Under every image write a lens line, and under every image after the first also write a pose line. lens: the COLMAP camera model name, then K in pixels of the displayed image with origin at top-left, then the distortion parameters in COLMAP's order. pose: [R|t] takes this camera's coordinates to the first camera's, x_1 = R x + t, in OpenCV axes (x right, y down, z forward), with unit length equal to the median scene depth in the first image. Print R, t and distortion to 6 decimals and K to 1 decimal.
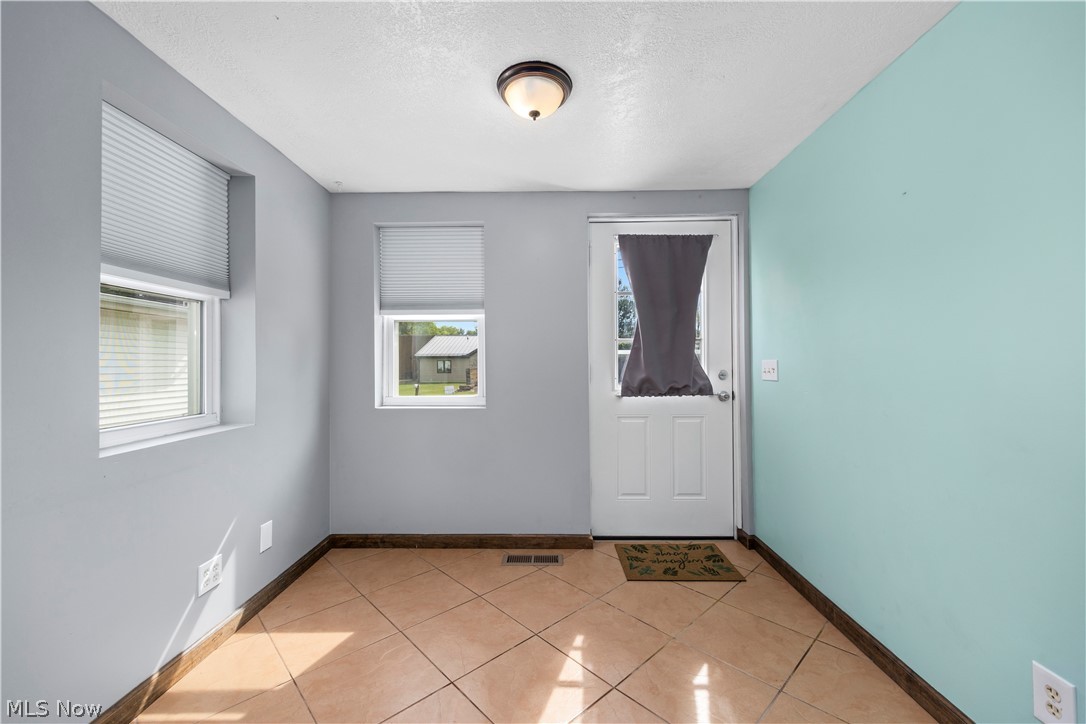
lens RADIAL K [[415.9, 0, 525.5], [0, 415.9, 364.6], [0, 0, 1]] dist [-0.005115, -0.000104]
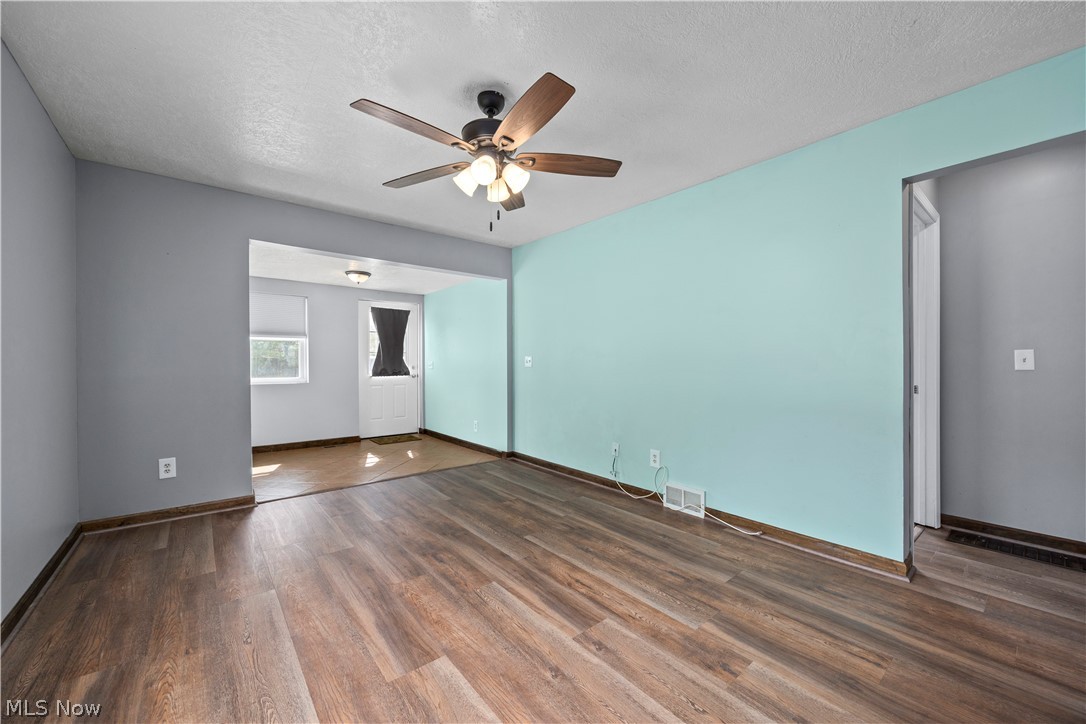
lens RADIAL K [[415.9, 0, 543.7], [0, 415.9, 361.9], [0, 0, 1]] dist [-0.005115, -0.000104]
pose [[0.740995, 0.005831, 0.671486, -0.623860], [-0.001893, 0.999976, -0.006594, 0.008805], [-0.671508, 0.003616, 0.740988, -1.375583]]
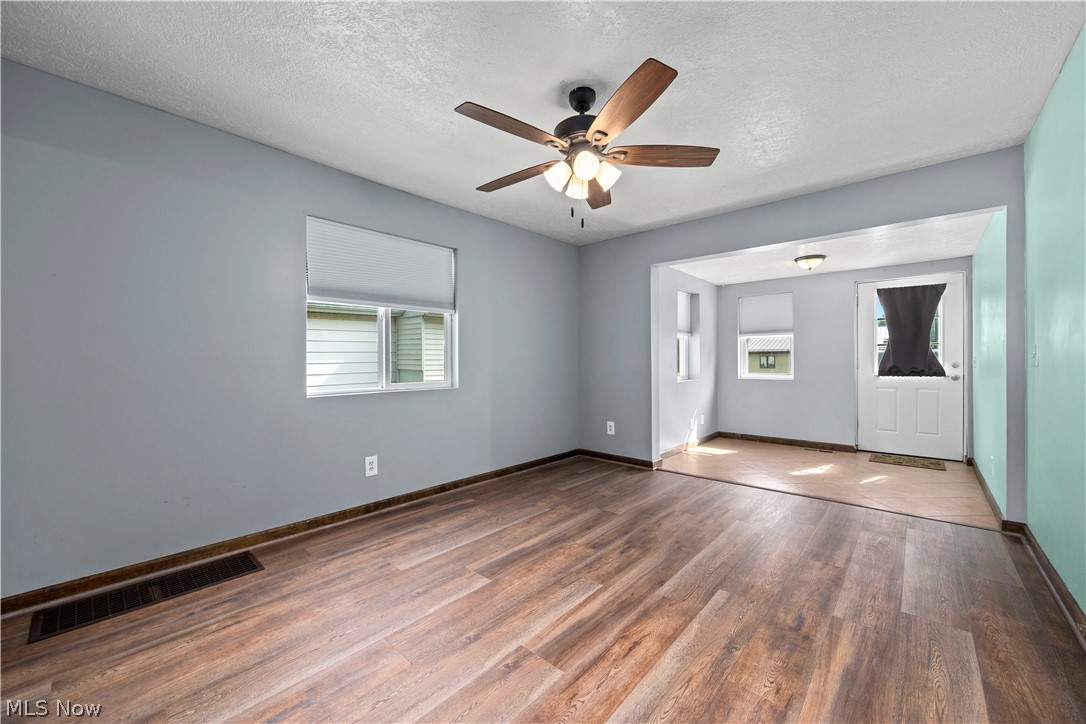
lens RADIAL K [[415.9, 0, 544.9], [0, 415.9, 362.2], [0, 0, 1]] dist [-0.005115, -0.000104]
pose [[0.775893, 0.003527, -0.630855, 0.243887], [-0.000667, 0.999988, 0.004770, 0.007562], [0.630865, -0.003280, 0.775886, -1.383722]]
